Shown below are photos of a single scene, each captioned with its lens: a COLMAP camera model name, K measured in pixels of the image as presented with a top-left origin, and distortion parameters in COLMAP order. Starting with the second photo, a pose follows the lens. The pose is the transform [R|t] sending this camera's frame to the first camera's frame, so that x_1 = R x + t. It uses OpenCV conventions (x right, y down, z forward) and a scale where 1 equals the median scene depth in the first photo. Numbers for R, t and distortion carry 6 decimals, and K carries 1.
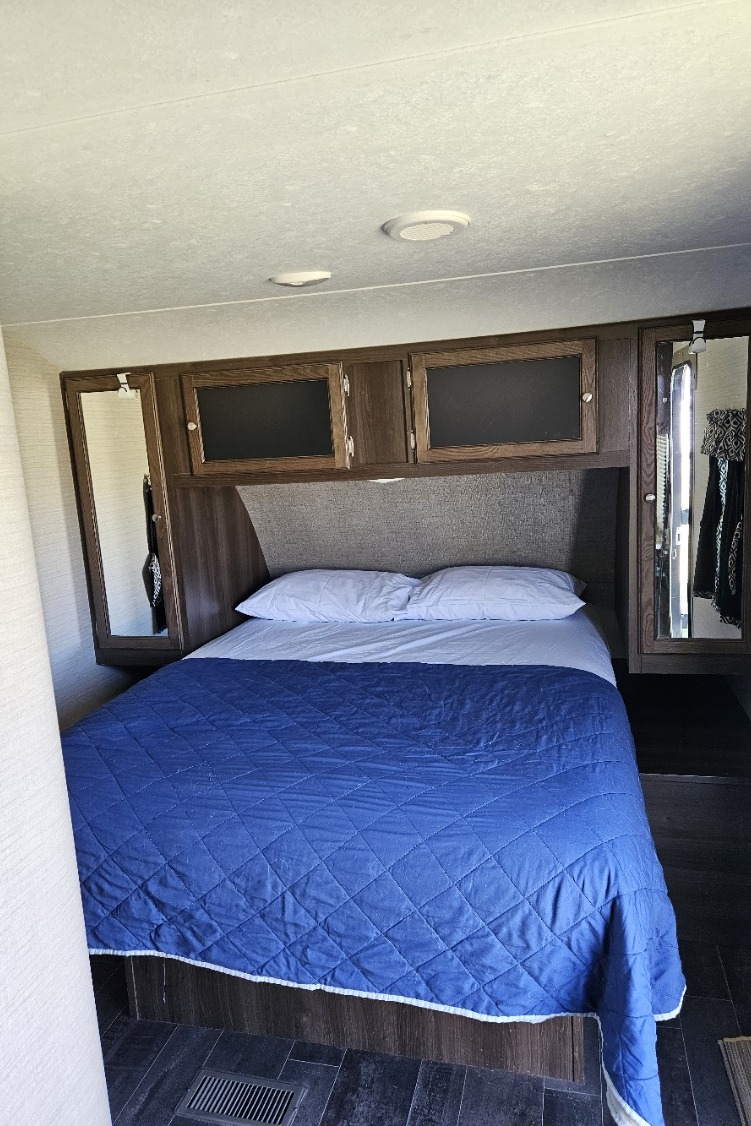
lens RADIAL K [[750.4, 0, 378.5], [0, 750.4, 571.6], [0, 0, 1]] dist [0.052553, -0.001622]
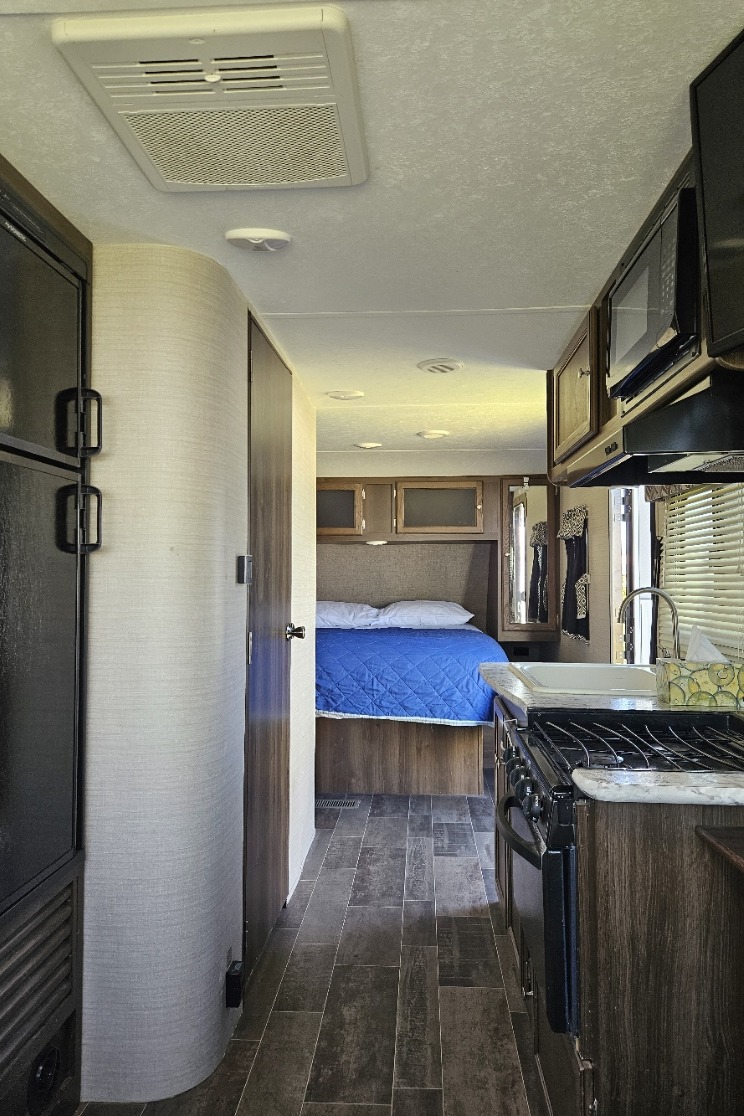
lens RADIAL K [[743.7, 0, 369.8], [0, 743.7, 555.6], [0, 0, 1]] dist [0.052553, -0.001622]
pose [[0.982569, 0.065507, 0.173977, -0.393582], [-0.027356, 0.976620, -0.213225, 0.368606], [-0.183877, 0.204749, 0.961388, -0.966558]]
